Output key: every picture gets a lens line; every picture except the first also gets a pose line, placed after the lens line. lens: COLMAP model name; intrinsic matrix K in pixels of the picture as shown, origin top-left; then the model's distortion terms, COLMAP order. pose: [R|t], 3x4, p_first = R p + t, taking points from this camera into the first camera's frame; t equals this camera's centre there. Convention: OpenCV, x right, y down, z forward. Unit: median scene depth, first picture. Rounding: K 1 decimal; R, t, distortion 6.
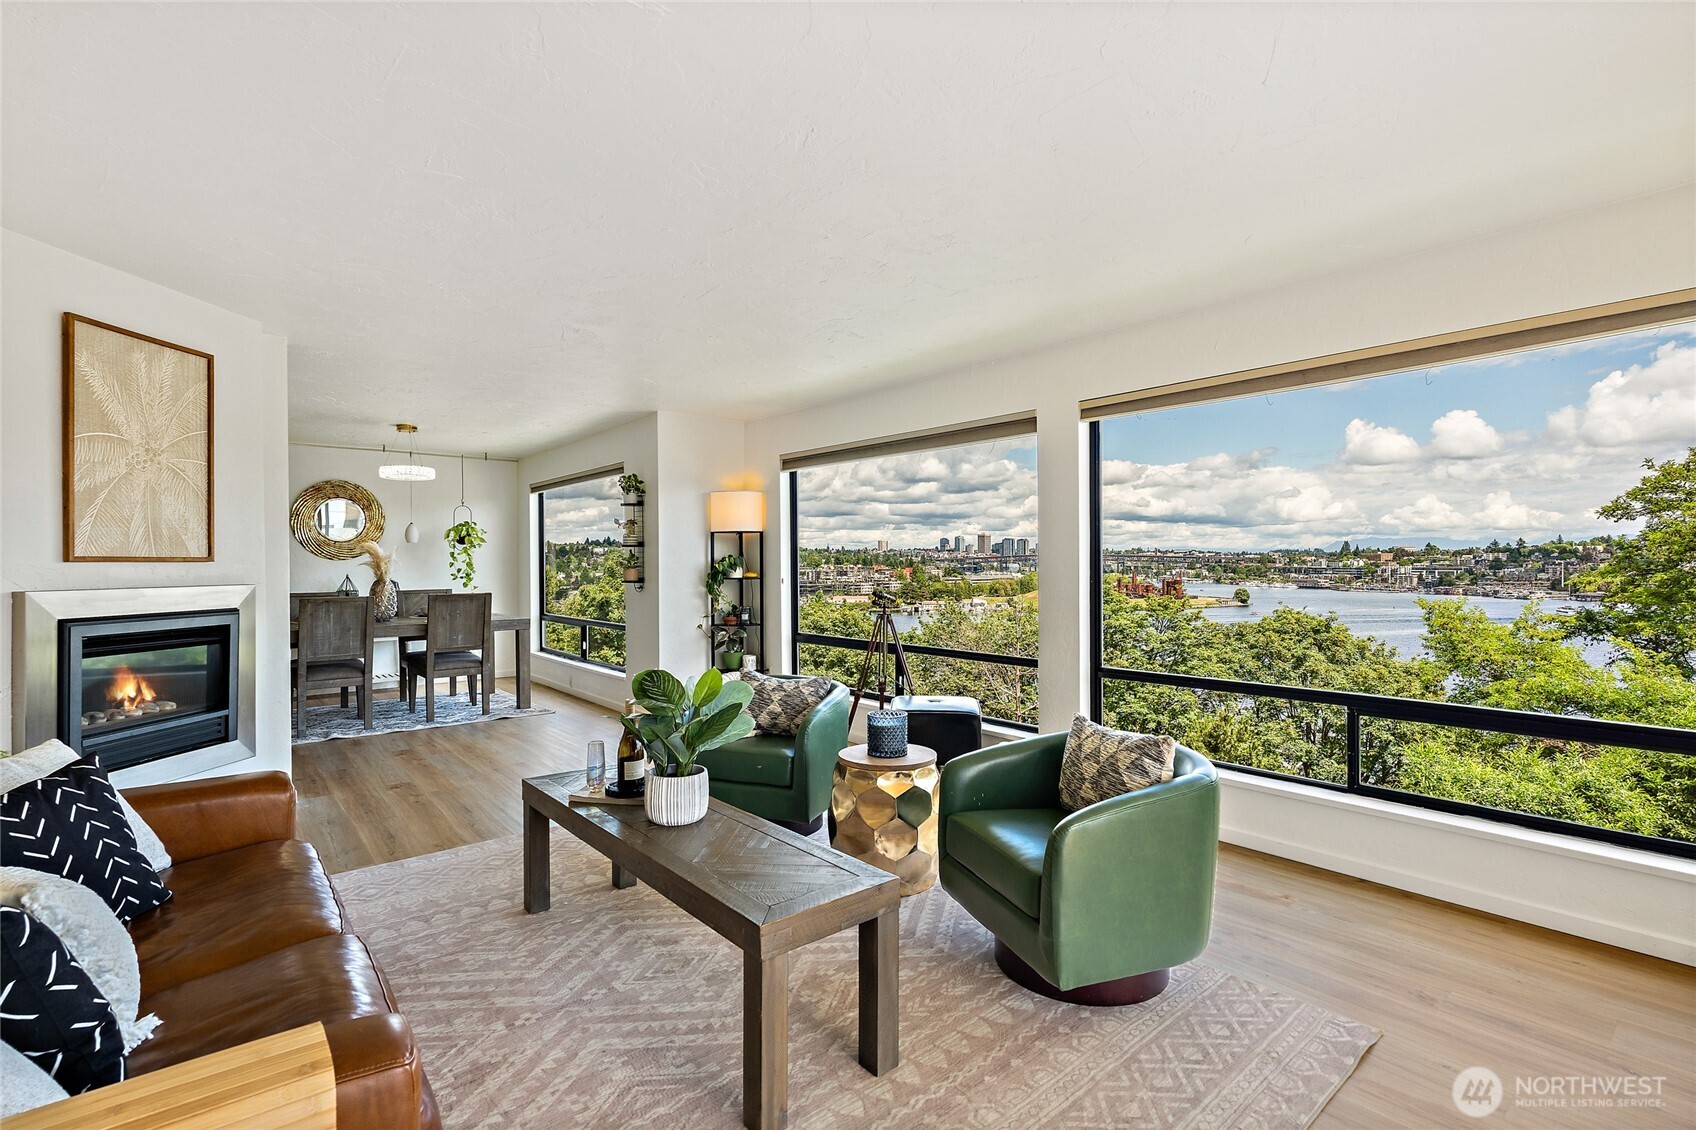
lens RADIAL K [[795.7, 0, 853.7], [0, 795.7, 563.2], [0, 0, 1]] dist [-0.005289, 0.000449]
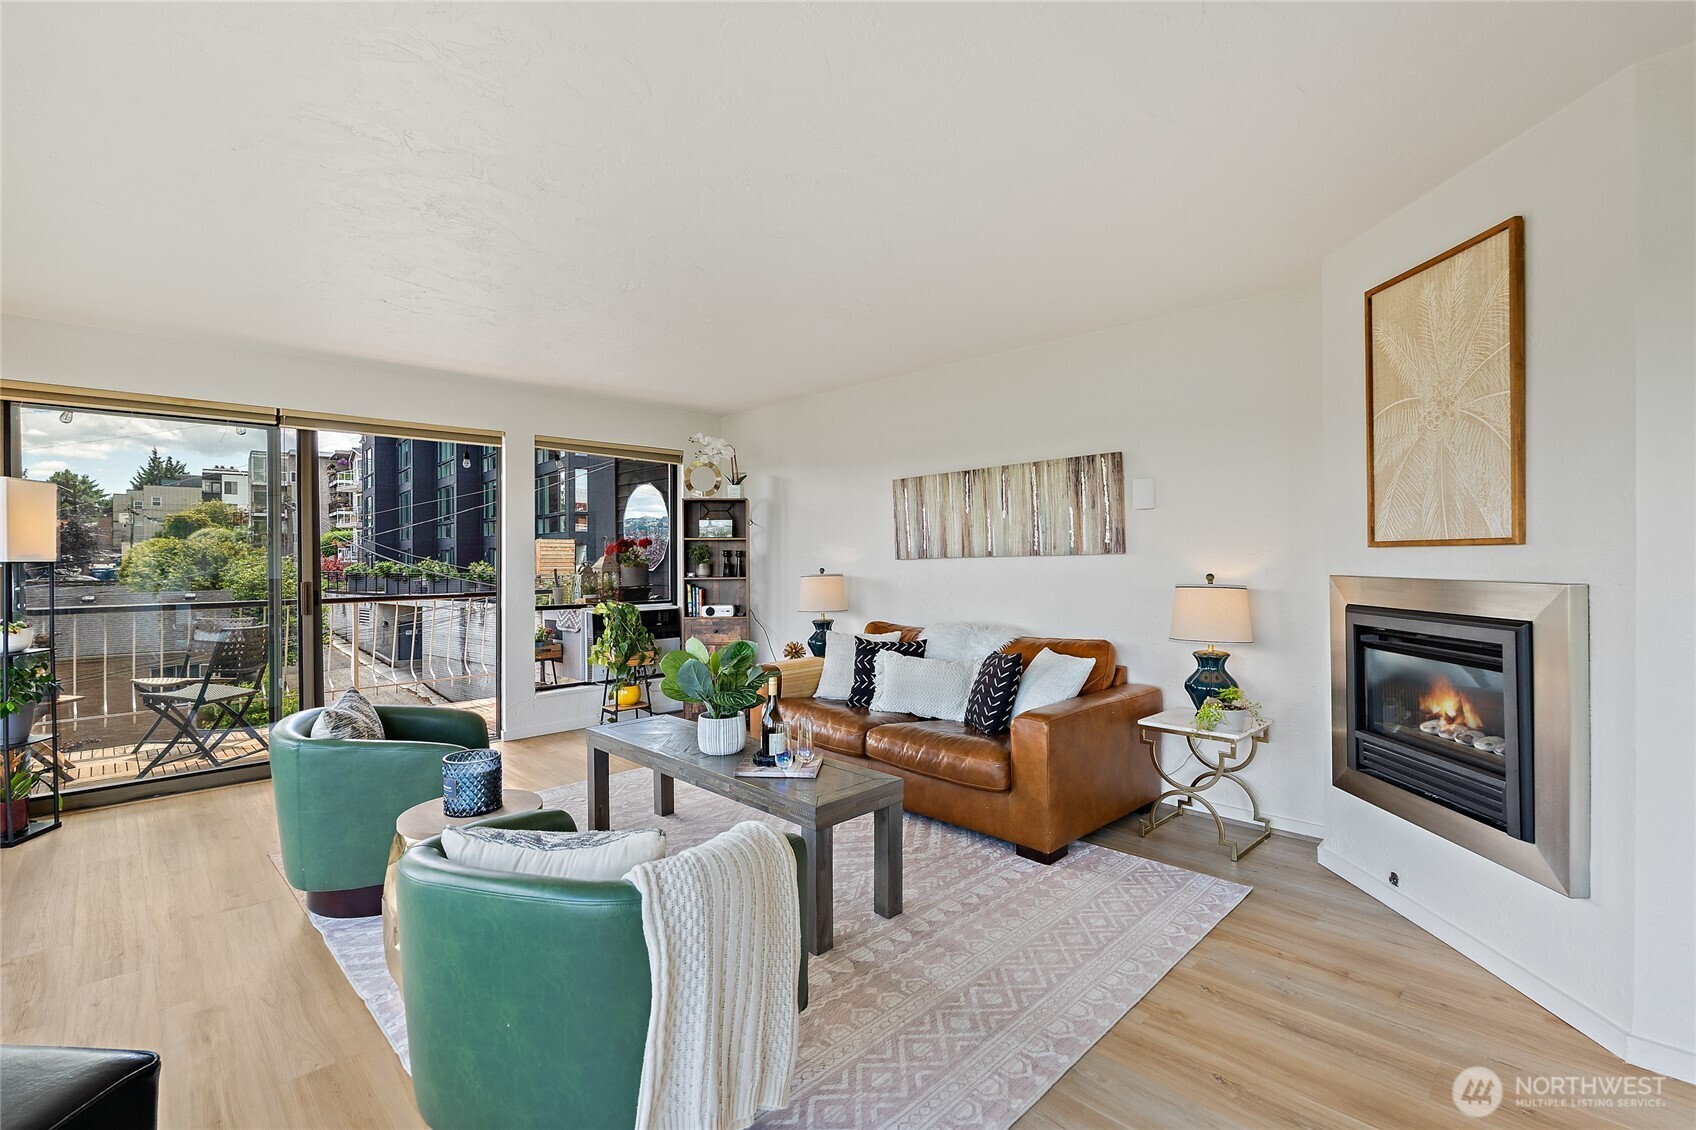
lens RADIAL K [[760.2, 0, 857.4], [0, 760.2, 555.9], [0, 0, 1]] dist [-0.009377, 0.002110]
pose [[-0.996035, 0.009851, -0.088420, -0.112396], [0.010061, 0.999948, -0.001938, 0.001871], [0.088396, -0.002820, -0.996081, 0.754728]]
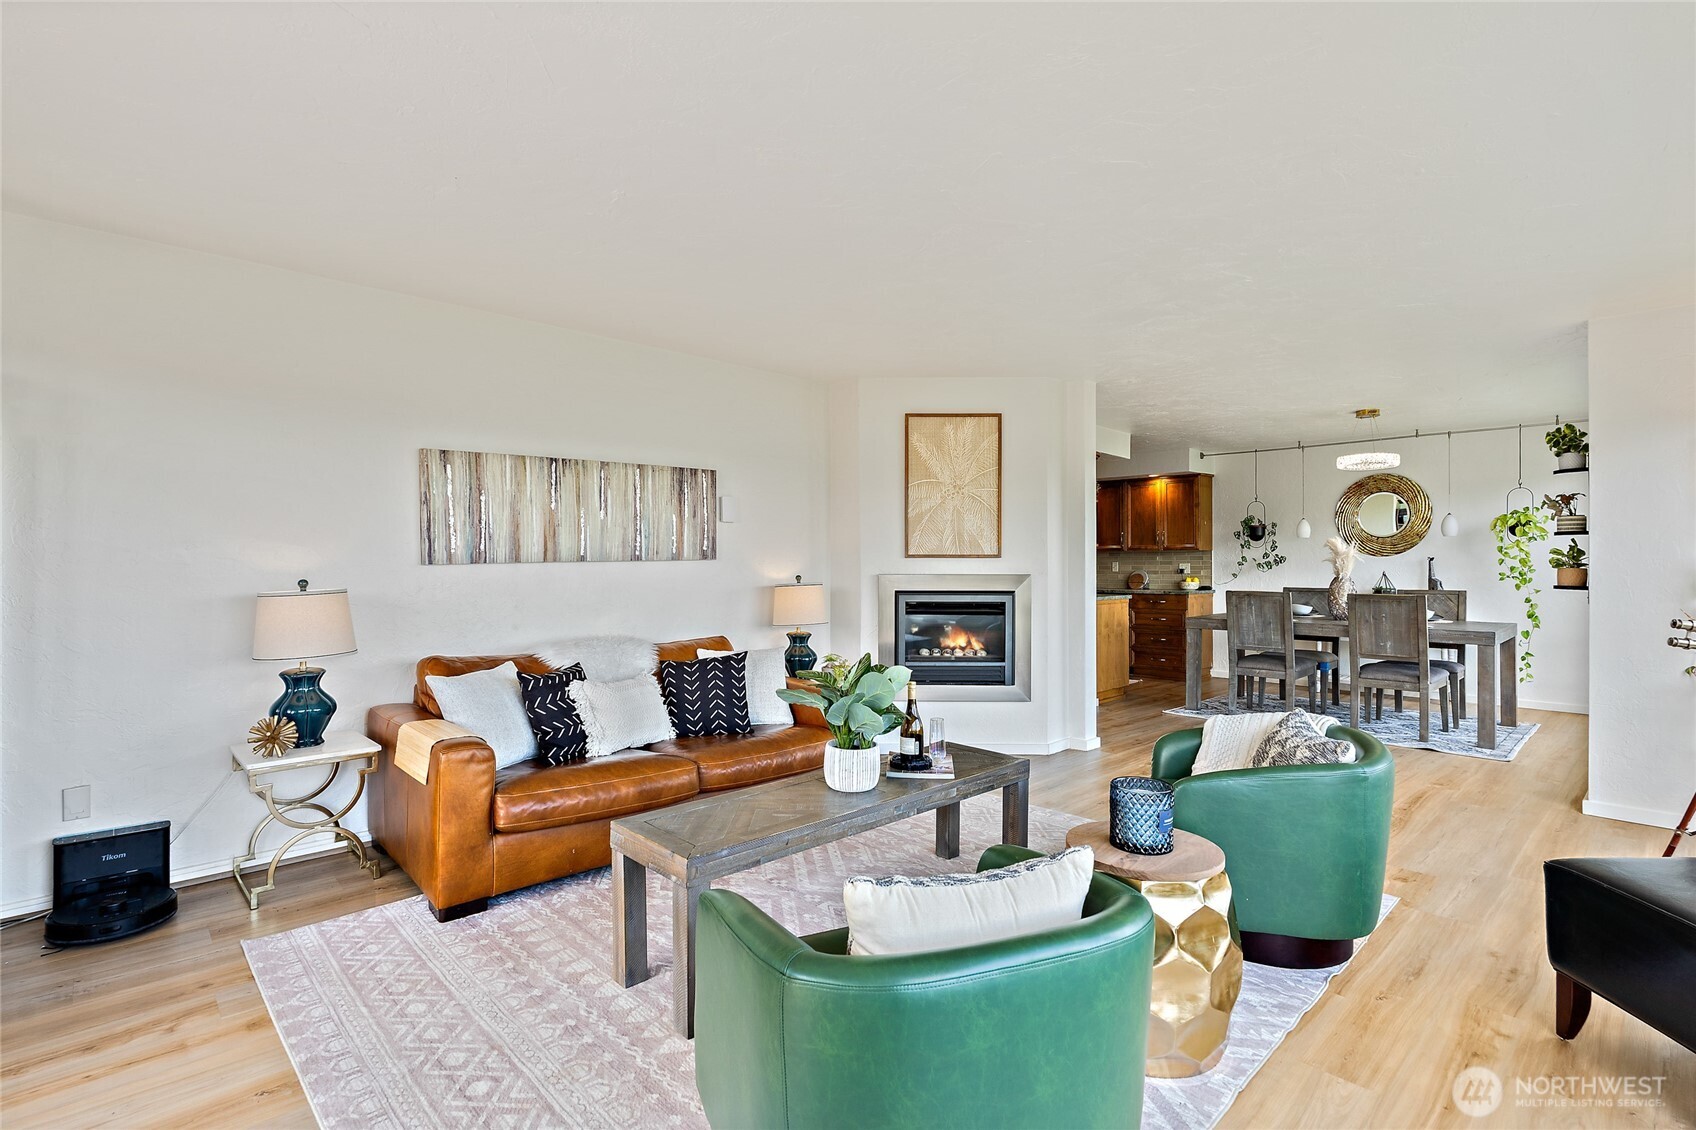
lens RADIAL K [[795.7, 0, 848.2], [0, 795.7, 566.8], [0, 0, 1]] dist [-0.005289, 0.000449]
pose [[0.062658, 0.010657, -0.997978, 0.296484], [-0.001701, 0.999943, 0.010571, -0.000167], [0.998034, 0.001035, 0.062673, 0.308650]]
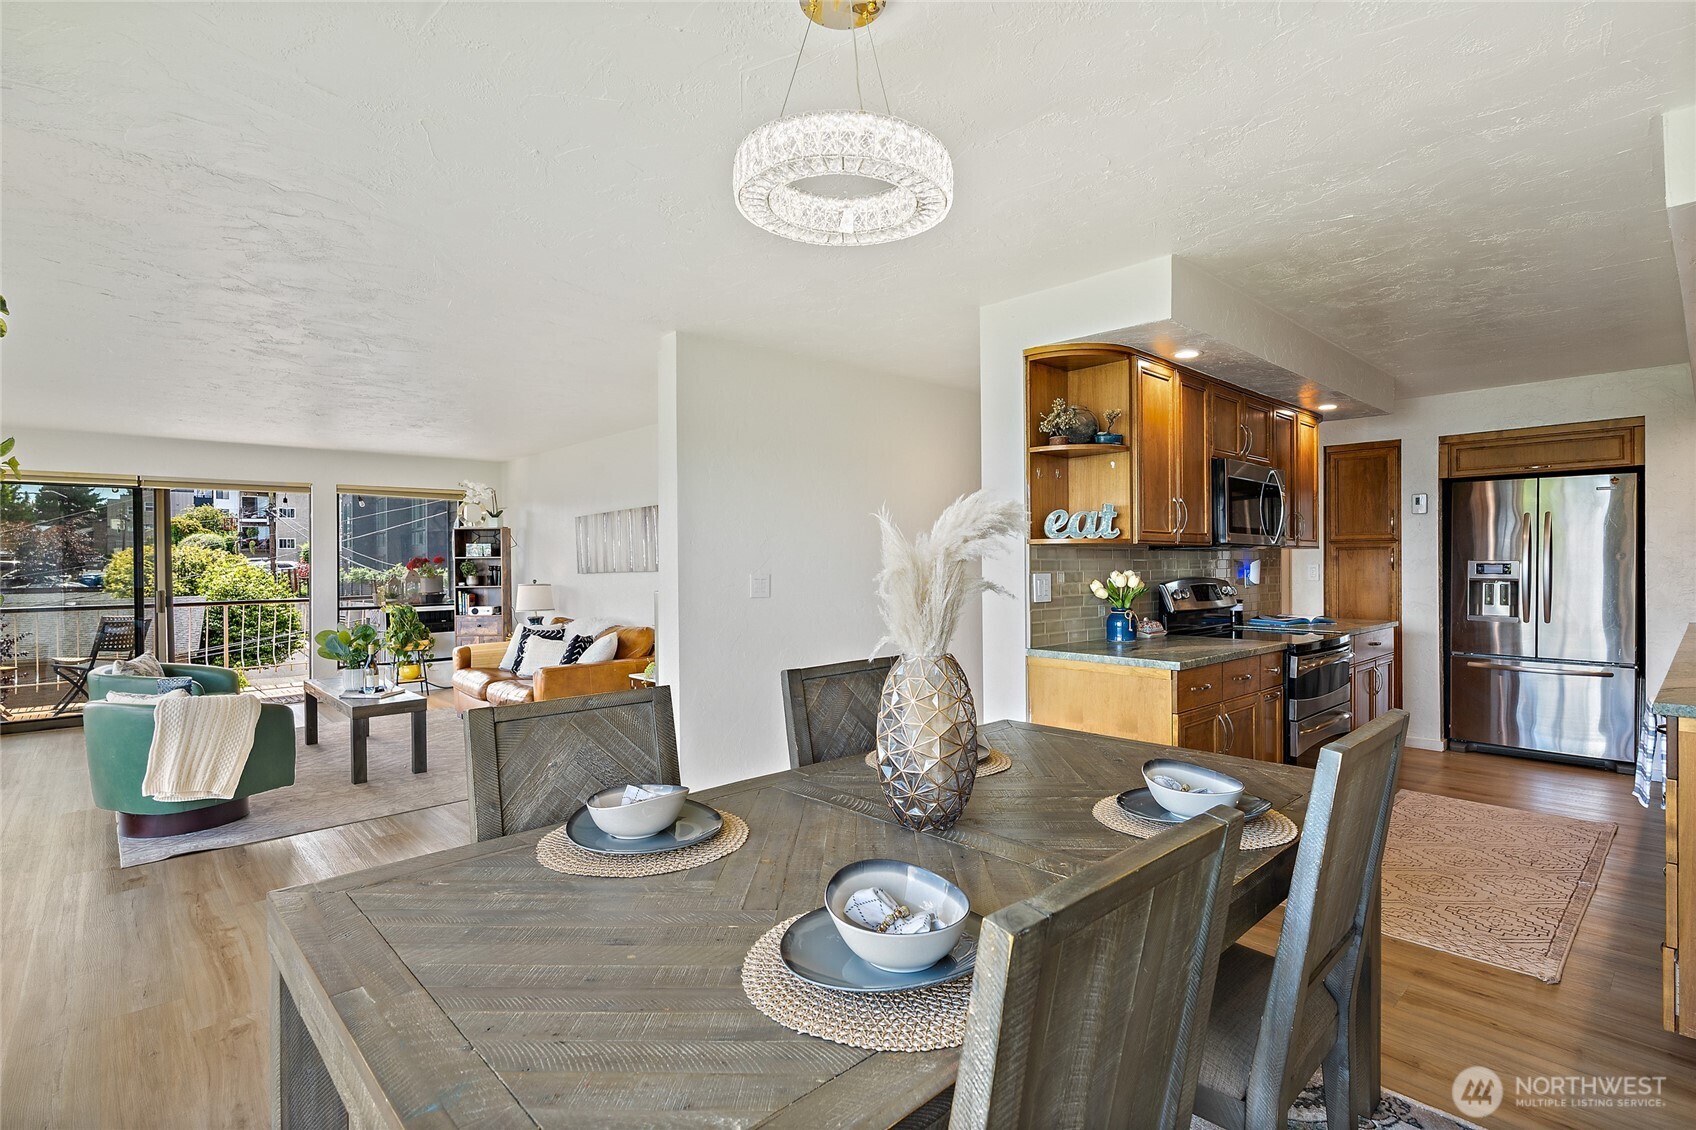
lens RADIAL K [[795.7, 0, 845.1], [0, 795.7, 559.1], [0, 0, 1]] dist [-0.005289, 0.000449]
pose [[-0.998161, 0.012361, -0.059343, -0.487942], [0.012585, 0.999915, -0.003389, -0.006544], [0.059296, -0.004130, -0.998232, 1.106656]]
